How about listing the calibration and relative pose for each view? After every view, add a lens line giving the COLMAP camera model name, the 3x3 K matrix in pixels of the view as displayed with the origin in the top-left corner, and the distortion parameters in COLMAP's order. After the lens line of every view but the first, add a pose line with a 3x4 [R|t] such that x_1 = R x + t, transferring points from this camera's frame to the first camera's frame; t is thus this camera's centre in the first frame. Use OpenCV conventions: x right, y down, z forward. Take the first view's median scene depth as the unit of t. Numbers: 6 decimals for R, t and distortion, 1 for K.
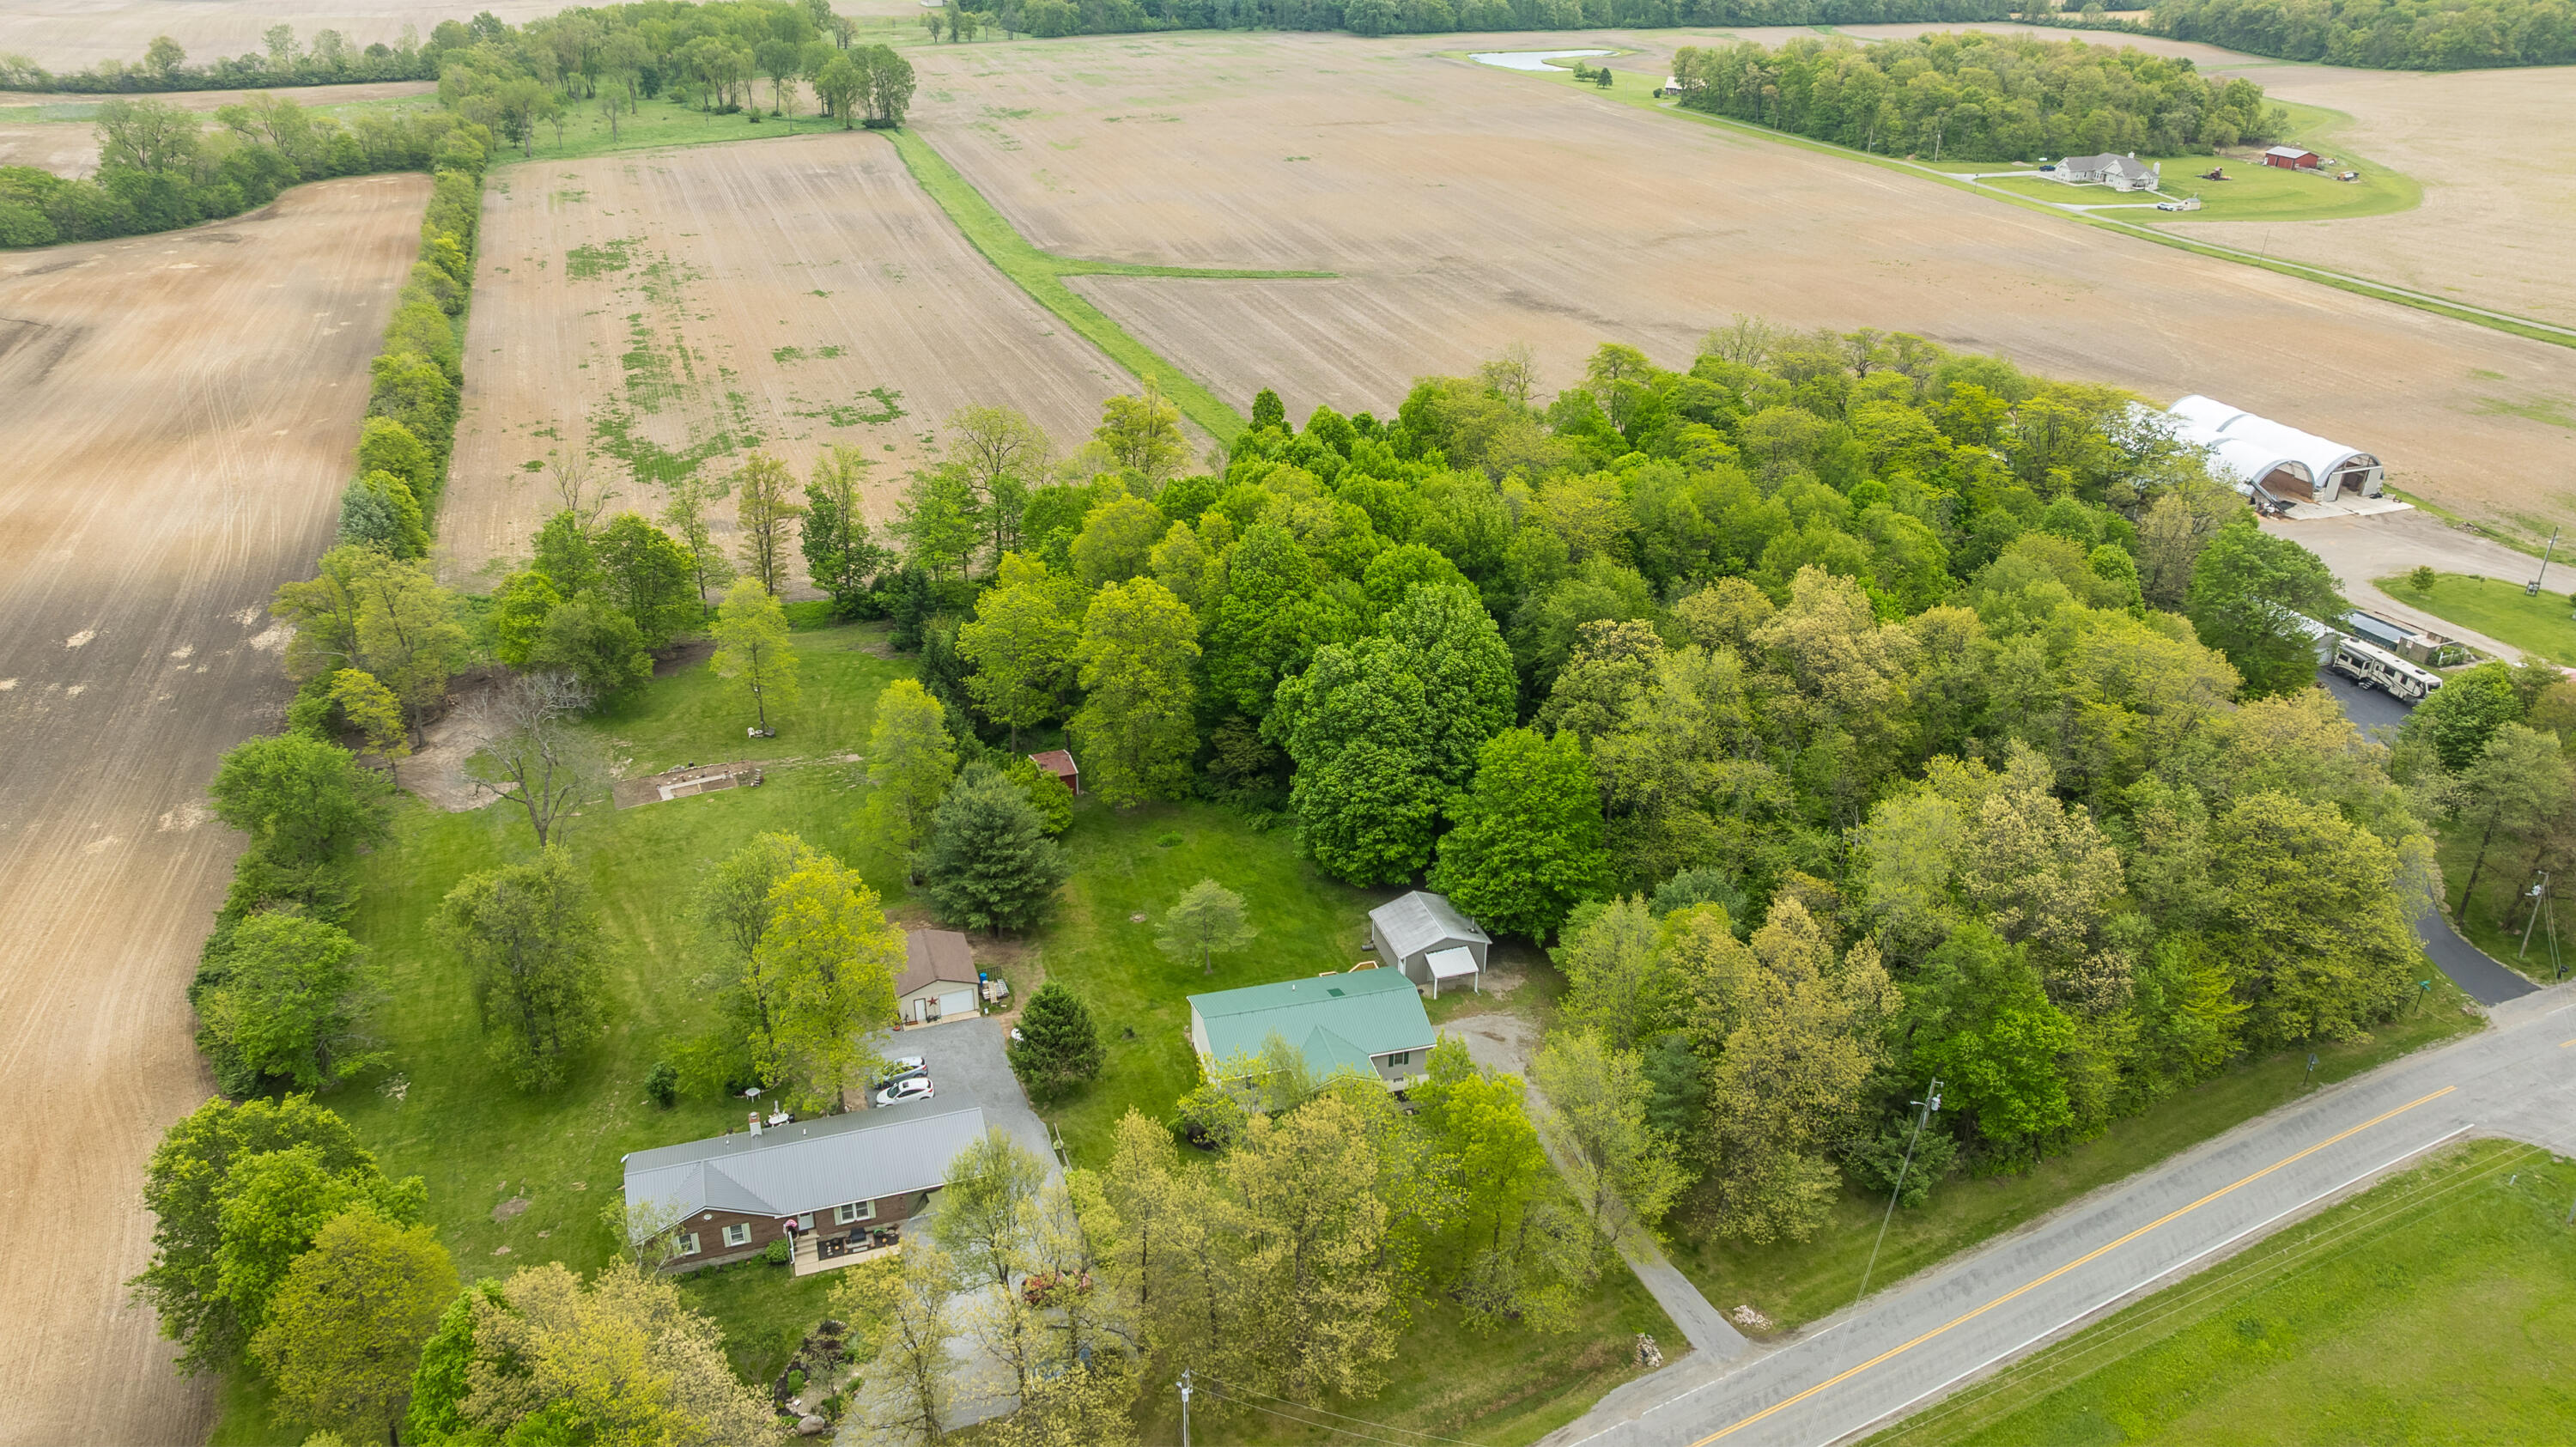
lens RADIAL K [[1878.7, 0, 1288.0], [0, 1878.7, 723.5], [0, 0, 1]] dist [-0.022408, -0.000721]
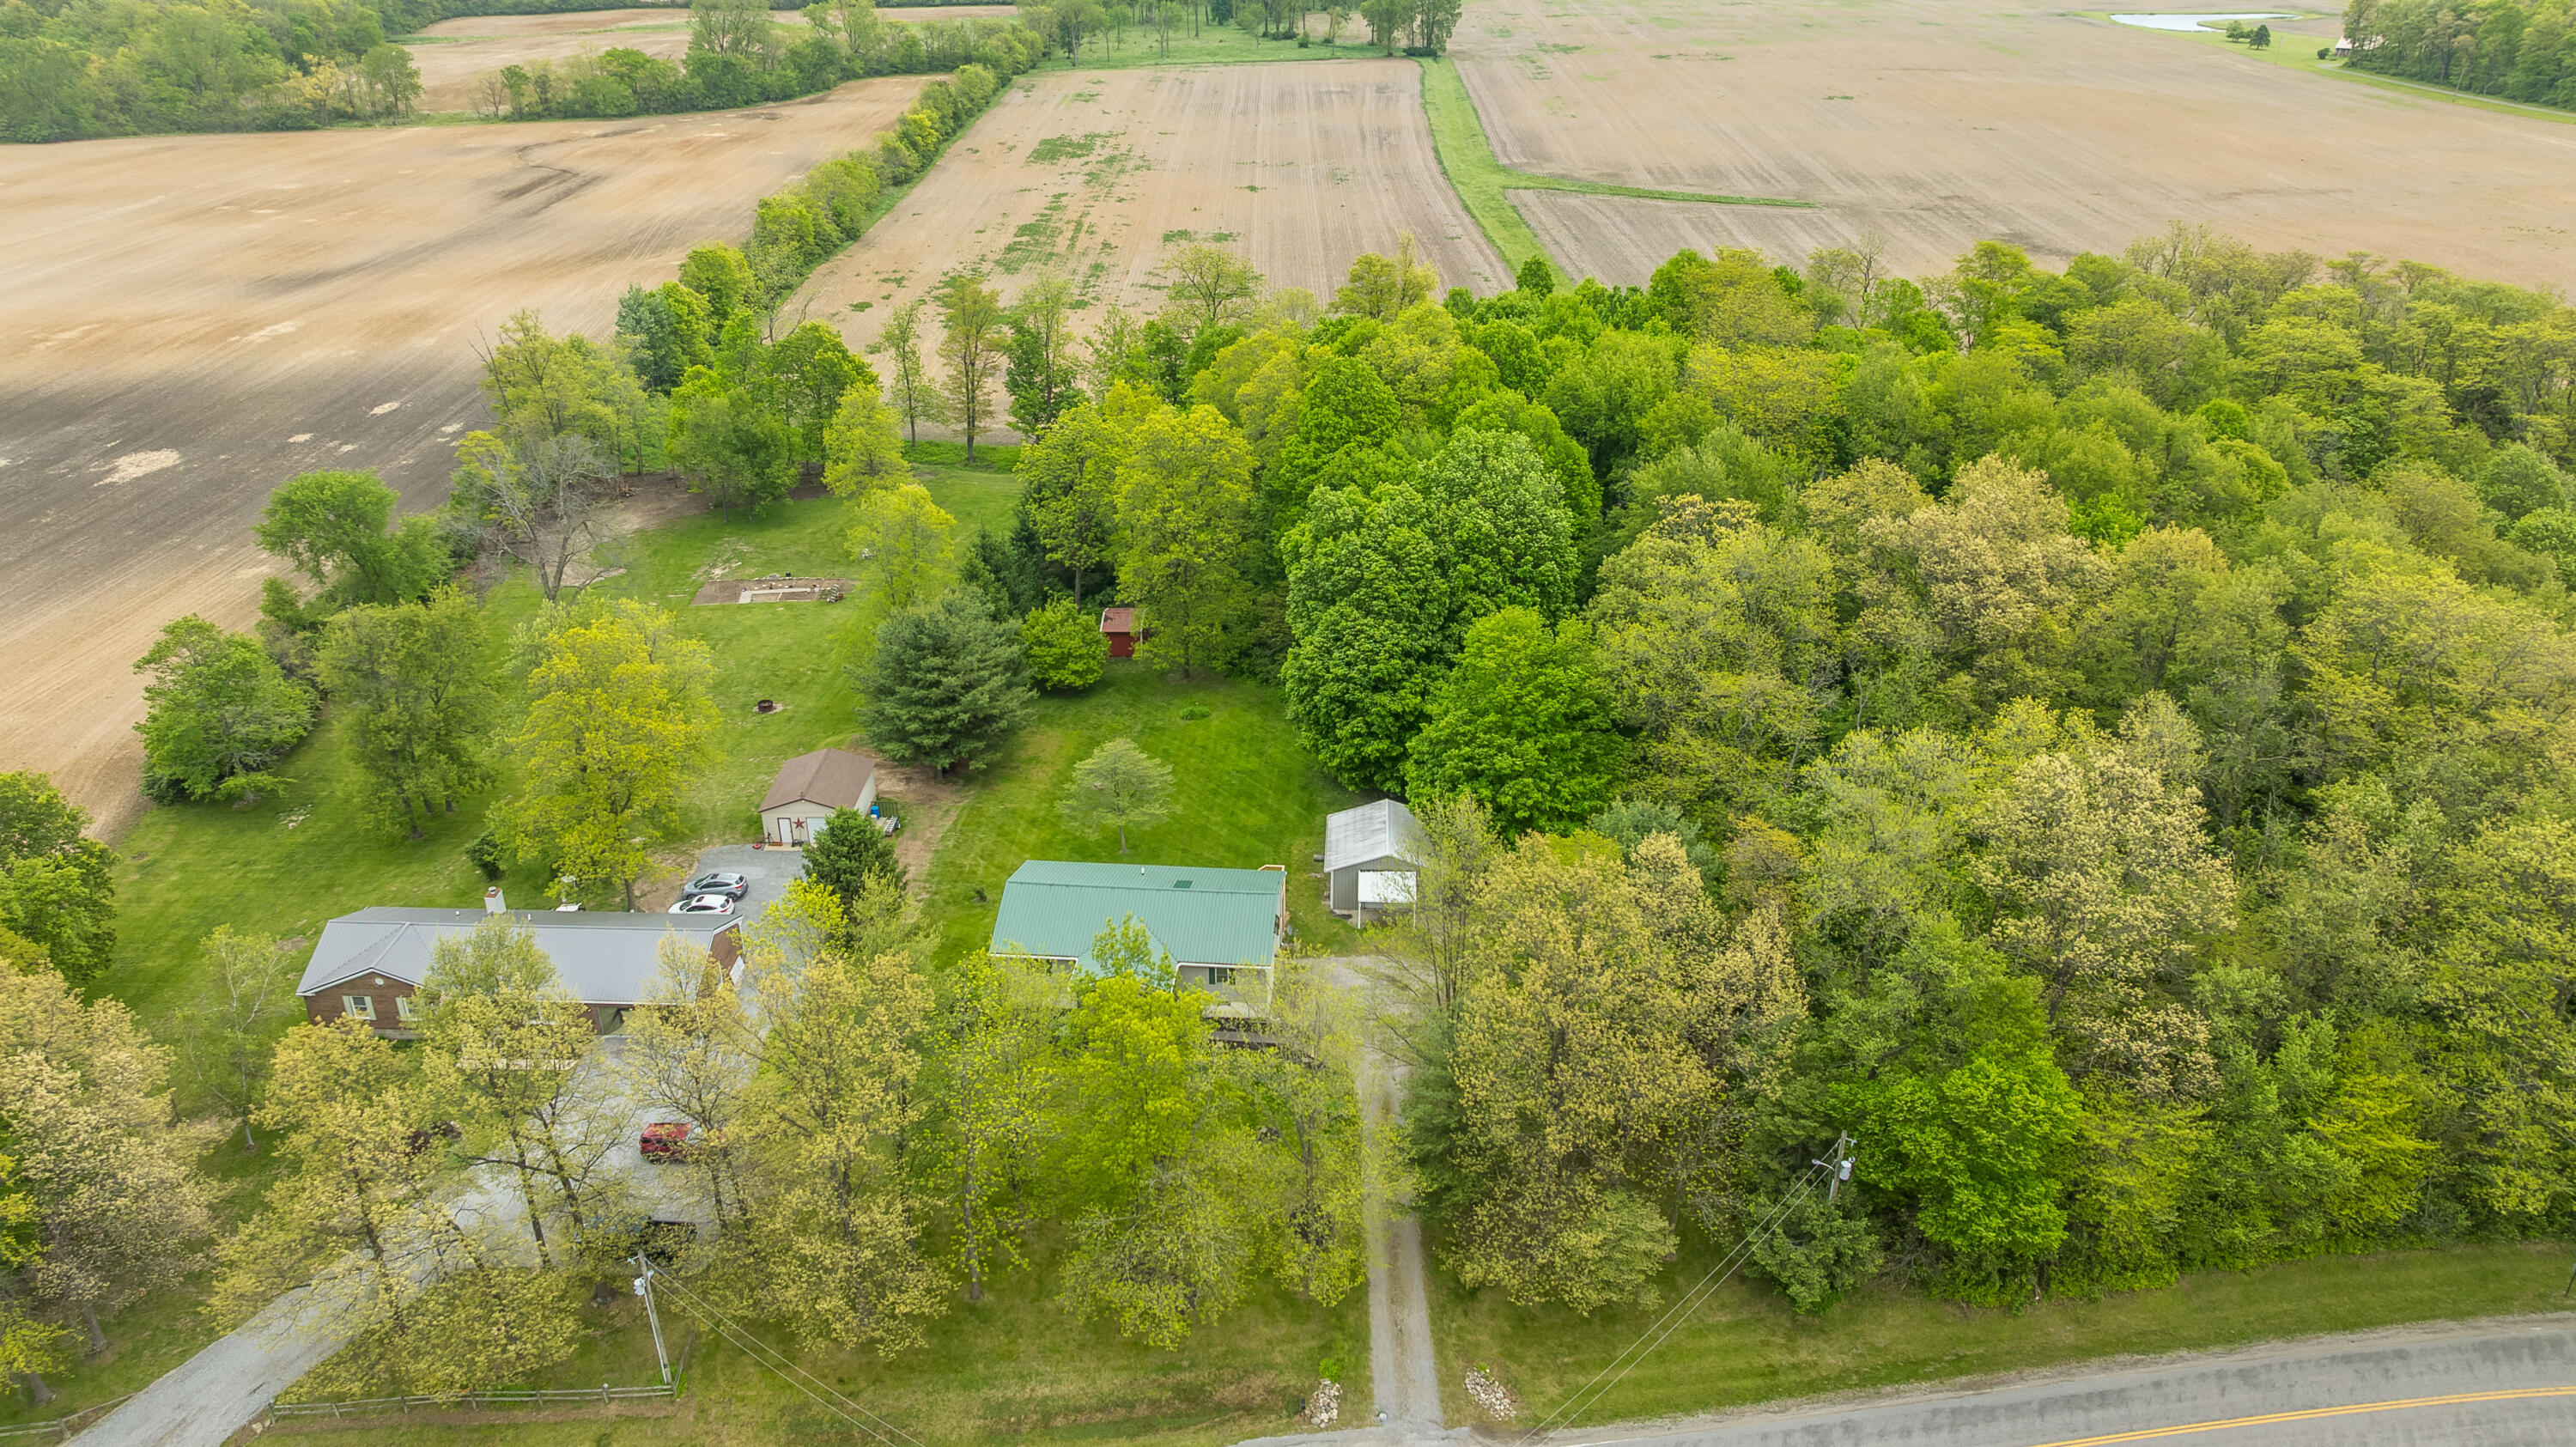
lens RADIAL K [[1853.9, 0, 1288.0], [0, 1853.9, 723.5], [0, 0, 1]] dist [-0.036941, 0.043996]
pose [[0.933908, 0.144148, -0.327165, 0.260309], [-0.143279, 0.989317, 0.026891, 0.038250], [0.327546, 0.021762, 0.944585, 0.213270]]
